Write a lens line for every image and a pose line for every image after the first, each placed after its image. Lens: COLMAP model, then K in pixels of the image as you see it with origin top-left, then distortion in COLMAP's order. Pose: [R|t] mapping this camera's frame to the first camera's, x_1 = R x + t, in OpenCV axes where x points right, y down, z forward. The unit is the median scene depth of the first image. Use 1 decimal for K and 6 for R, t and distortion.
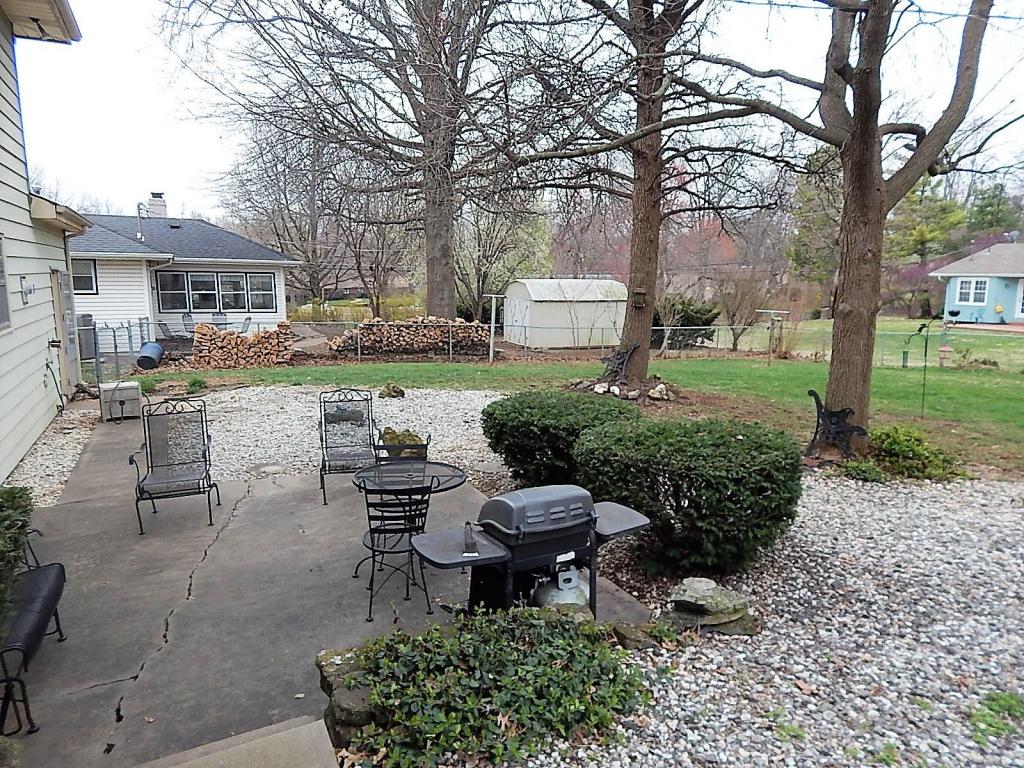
lens RADIAL K [[687.9, 0, 512.8], [0, 687.9, 381.6], [0, 0, 1]] dist [0.024834, -0.011671]
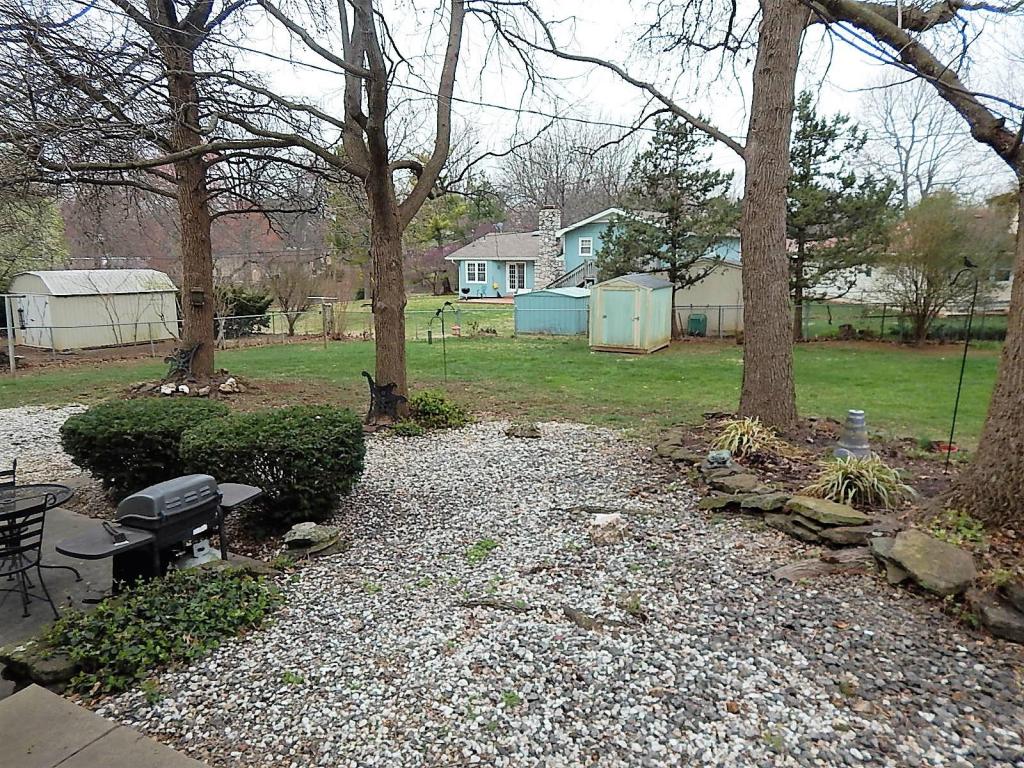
lens RADIAL K [[687.9, 0, 519.5], [0, 687.9, 380.0], [0, 0, 1]] dist [0.024834, -0.011671]
pose [[0.802954, -0.112486, 0.585330, -0.094250], [0.096976, 0.993600, 0.057915, -0.022220], [-0.588099, 0.010260, 0.808724, -0.222323]]
